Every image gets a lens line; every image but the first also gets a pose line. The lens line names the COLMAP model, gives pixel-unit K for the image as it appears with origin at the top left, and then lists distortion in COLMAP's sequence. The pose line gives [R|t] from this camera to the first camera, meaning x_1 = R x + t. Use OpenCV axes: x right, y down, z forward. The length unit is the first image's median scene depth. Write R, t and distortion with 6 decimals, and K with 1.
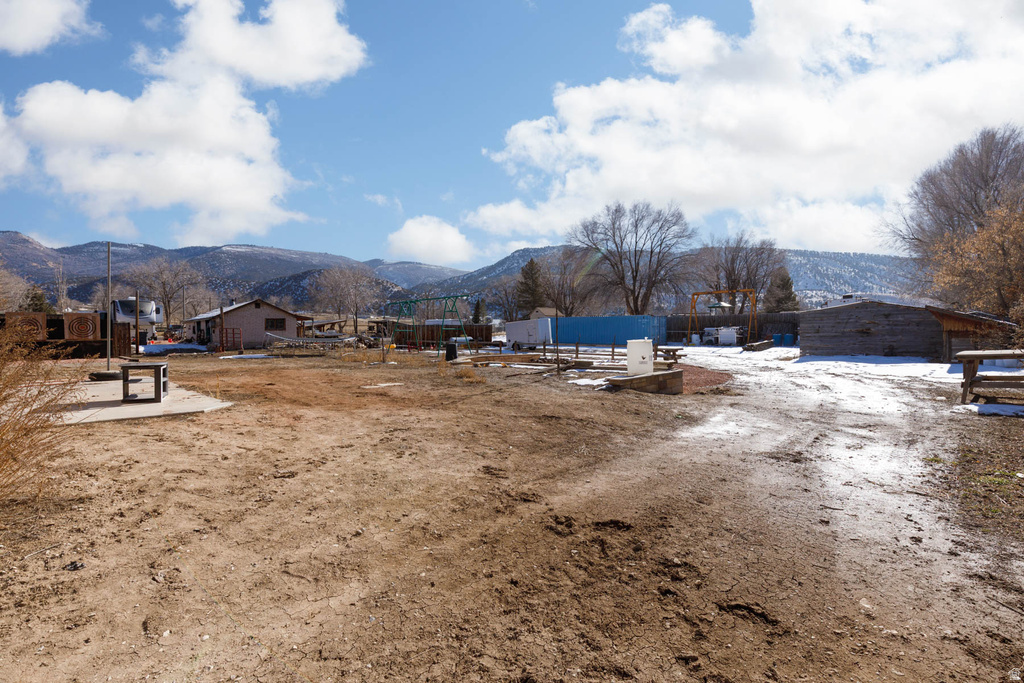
lens RADIAL K [[466.0, 0, 510.6], [0, 466.0, 346.2], [0, 0, 1]] dist [0.002783, 0.000170]
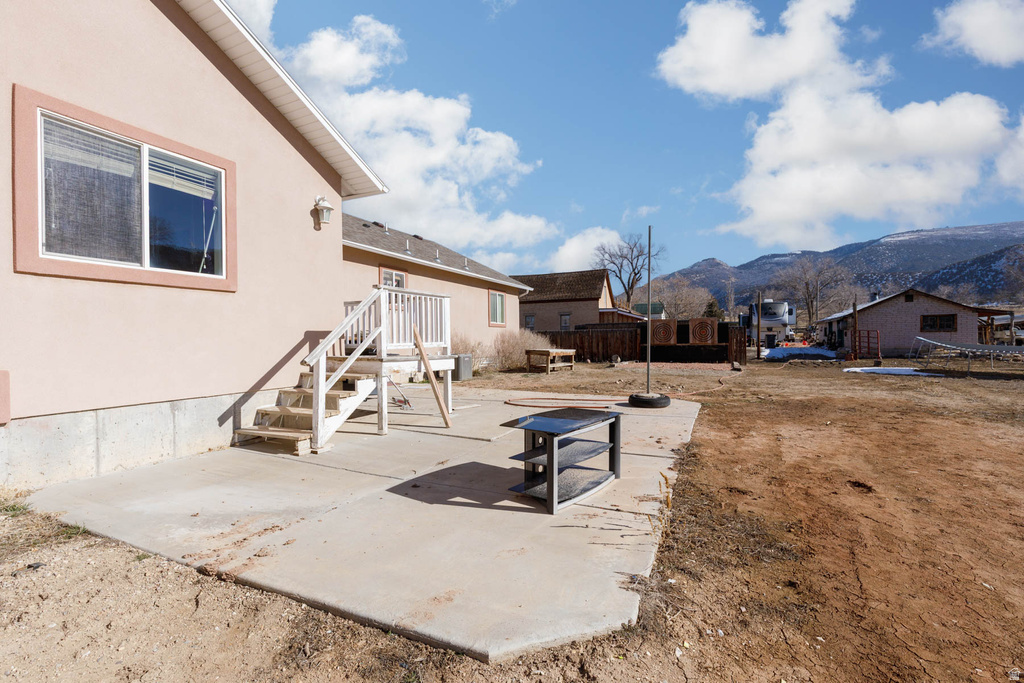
lens RADIAL K [[460.1, 0, 512.0], [0, 460.1, 341.5], [0, 0, 1]] dist [0.006297, 0.000029]
pose [[0.339844, 0.011977, -0.940406, -0.062970], [-0.020090, 0.999783, 0.005473, -0.009515], [0.940267, 0.017033, 0.340011, 0.149304]]
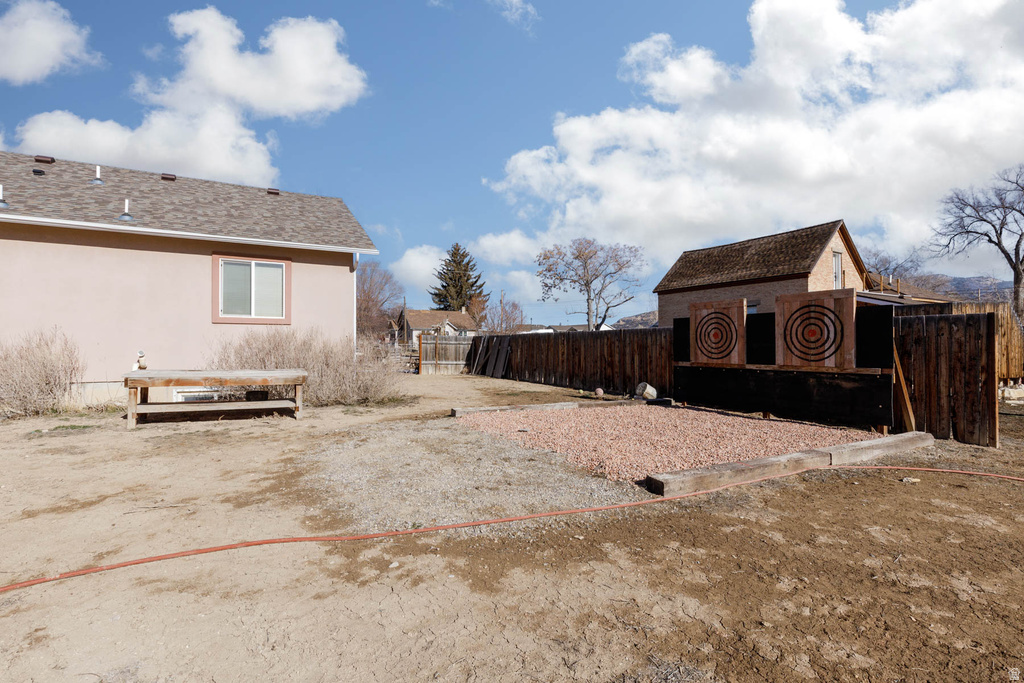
lens RADIAL K [[486.0, 0, 512.0], [0, 486.0, 341.5], [0, 0, 1]] dist [0.002309, -0.000577]
pose [[-0.280988, 0.004768, -0.959700, -0.283036], [-0.026489, 0.999568, 0.012722, -0.018596], [0.959346, 0.028996, -0.280740, 0.497870]]
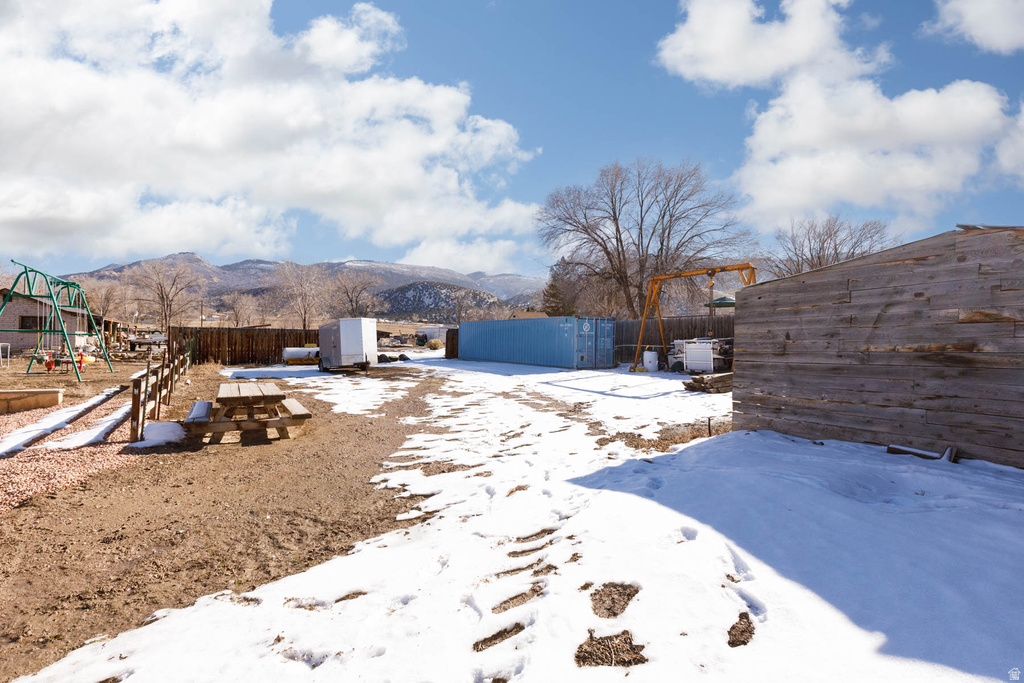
lens RADIAL K [[460.1, 0, 512.0], [0, 460.1, 341.5], [0, 0, 1]] dist [0.006297, 0.000029]
pose [[0.975910, 0.020040, -0.217250, 0.345584], [-0.027434, 0.999141, -0.031072, -0.014701], [0.216440, 0.036283, 0.975621, 0.421230]]
